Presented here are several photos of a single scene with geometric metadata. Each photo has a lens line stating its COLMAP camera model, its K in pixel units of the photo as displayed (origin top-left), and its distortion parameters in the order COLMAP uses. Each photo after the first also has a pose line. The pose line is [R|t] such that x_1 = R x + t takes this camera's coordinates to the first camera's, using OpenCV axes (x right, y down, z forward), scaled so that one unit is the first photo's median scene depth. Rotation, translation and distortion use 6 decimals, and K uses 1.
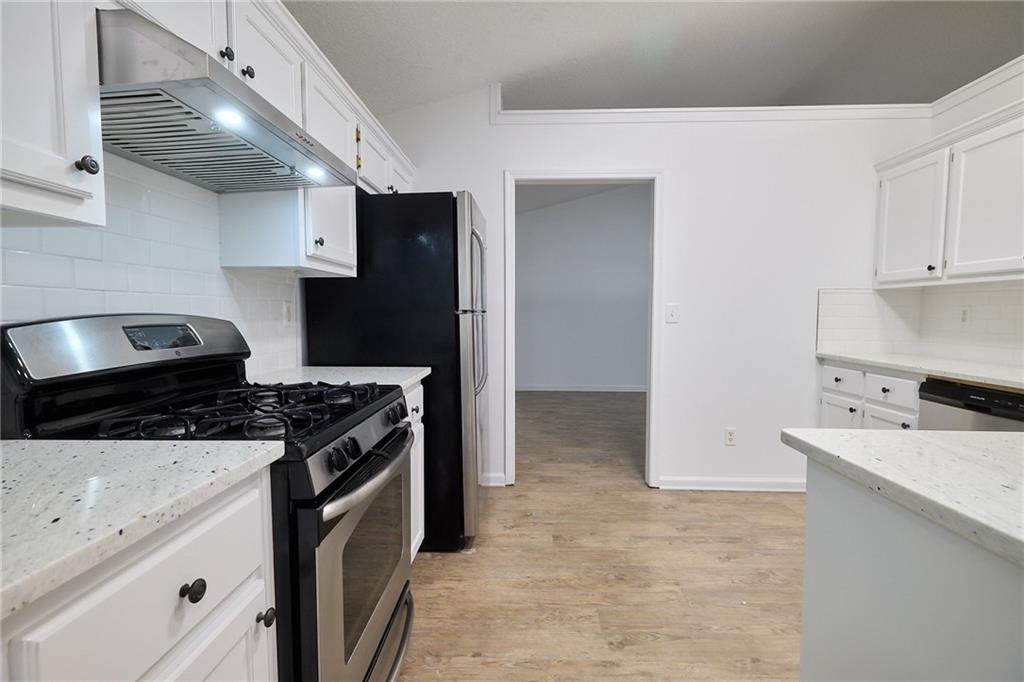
lens RADIAL K [[472.3, 0, 512.0], [0, 472.3, 341.0], [0, 0, 1]] dist [0.000060, -0.000439]
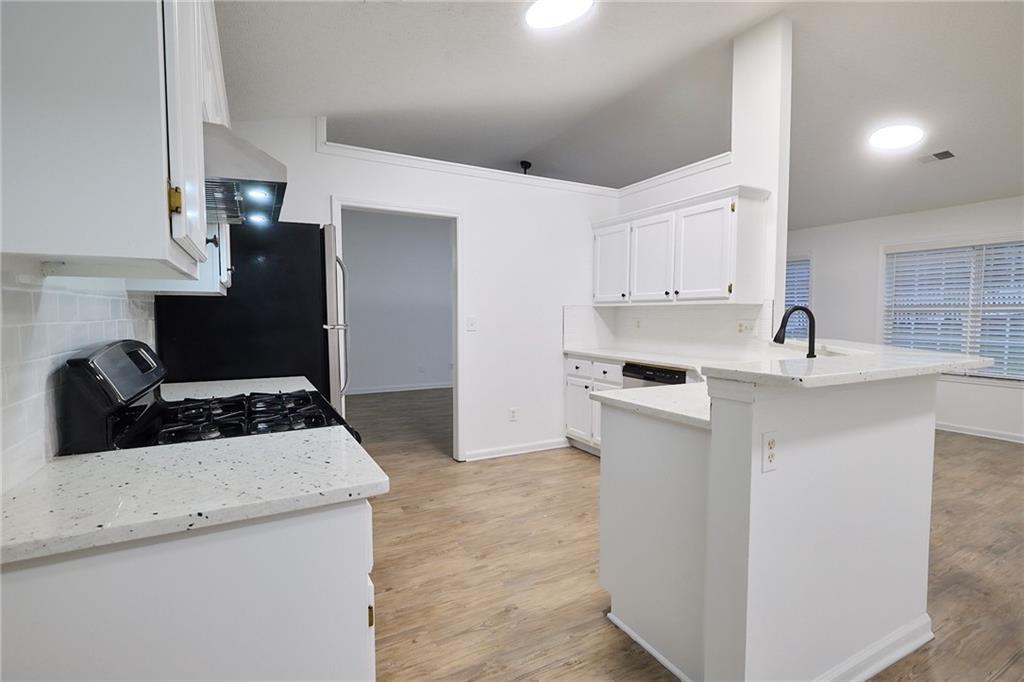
lens RADIAL K [[472.3, 0, 512.0], [0, 472.3, 341.0], [0, 0, 1]] dist [0.000060, -0.000439]
pose [[0.861917, -0.027264, 0.506316, -0.259193], [0.028283, 0.999584, 0.005678, -0.017620], [-0.506260, 0.009426, 0.862329, -0.196867]]
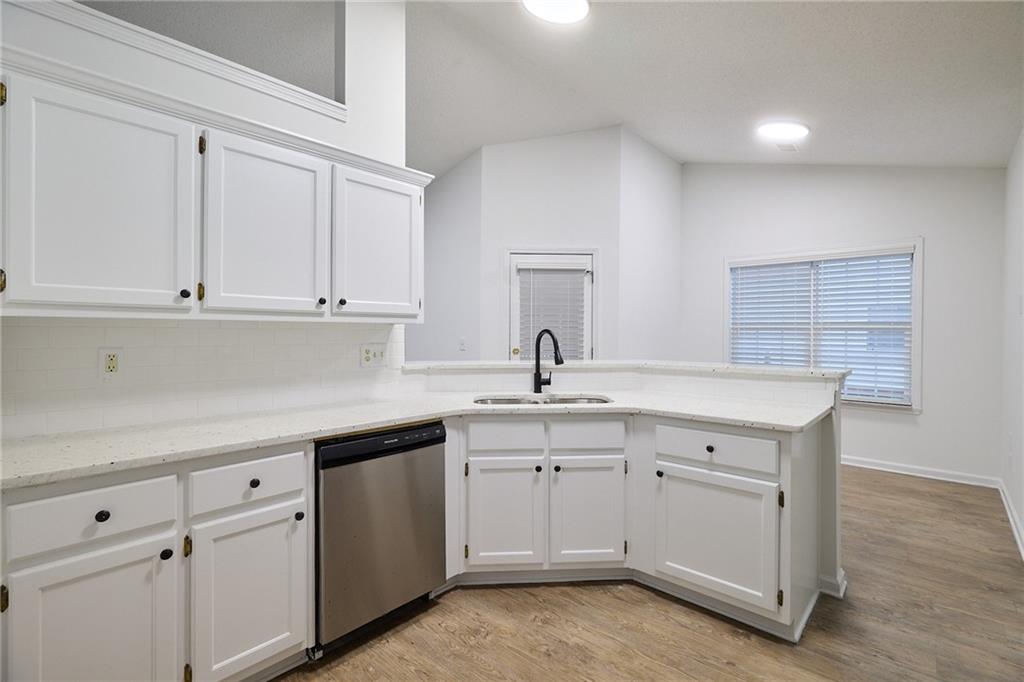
lens RADIAL K [[472.3, 0, 512.0], [0, 472.3, 341.0], [0, 0, 1]] dist [0.000060, -0.000439]
pose [[-0.760170, -0.012989, 0.649595, 0.096426], [0.039630, 0.997012, 0.066311, -0.112041], [-0.648515, 0.076151, -0.757383, 1.175962]]
